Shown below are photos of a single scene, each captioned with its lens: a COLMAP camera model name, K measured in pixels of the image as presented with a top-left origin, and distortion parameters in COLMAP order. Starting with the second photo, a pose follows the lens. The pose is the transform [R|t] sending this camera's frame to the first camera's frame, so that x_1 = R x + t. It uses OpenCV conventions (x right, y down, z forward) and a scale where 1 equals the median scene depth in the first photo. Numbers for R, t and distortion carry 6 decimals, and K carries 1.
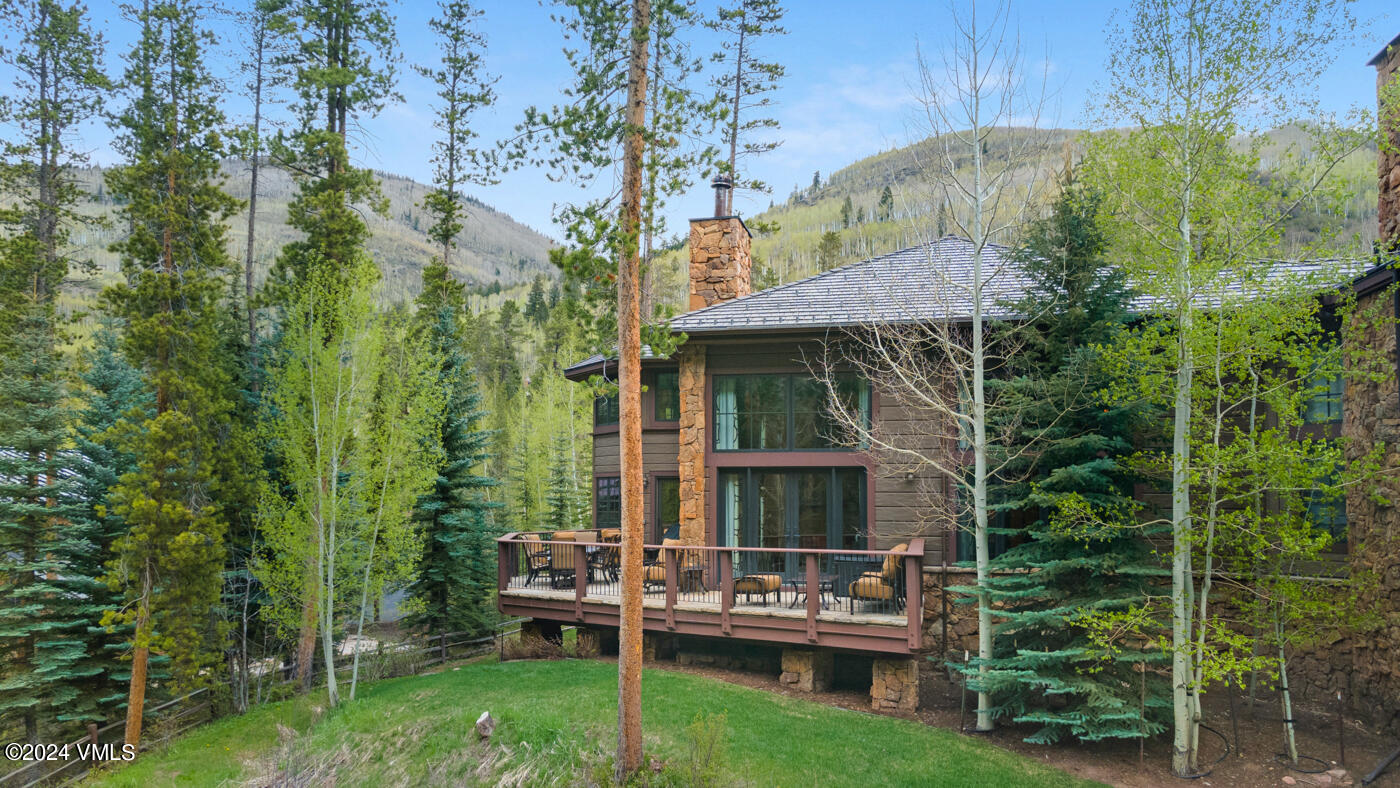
lens RADIAL K [[1048.0, 0, 699.3], [0, 1048.0, 447.3], [0, 0, 1]] dist [0.038035, 0.002245]
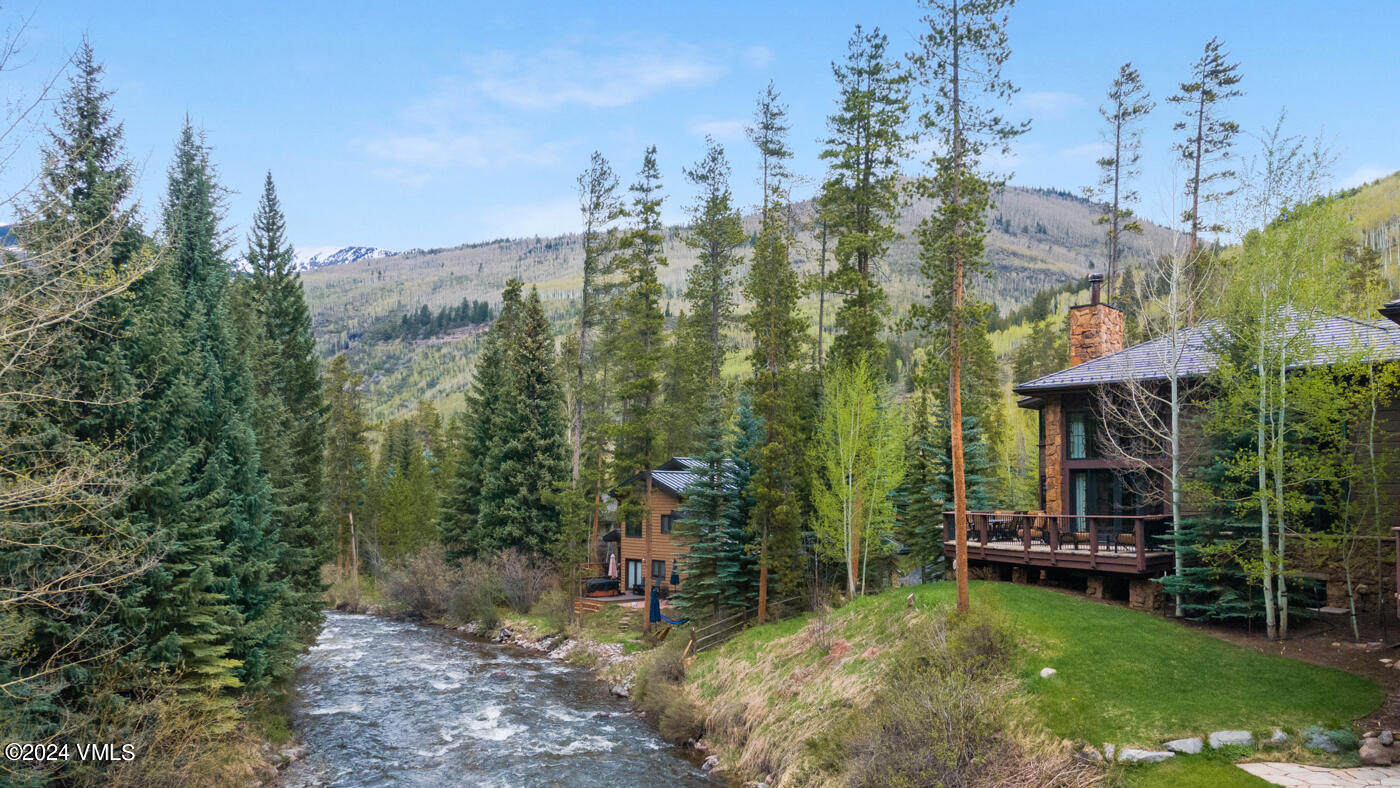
lens RADIAL K [[1063.4, 0, 700.0], [0, 1063.4, 394.0], [0, 0, 1]] dist [-0.029916, -0.003698]
pose [[0.849447, -0.045122, -0.525742, 0.386022], [0.018603, 0.998279, -0.055621, -0.015925], [0.527346, 0.037467, 0.848824, -0.677443]]
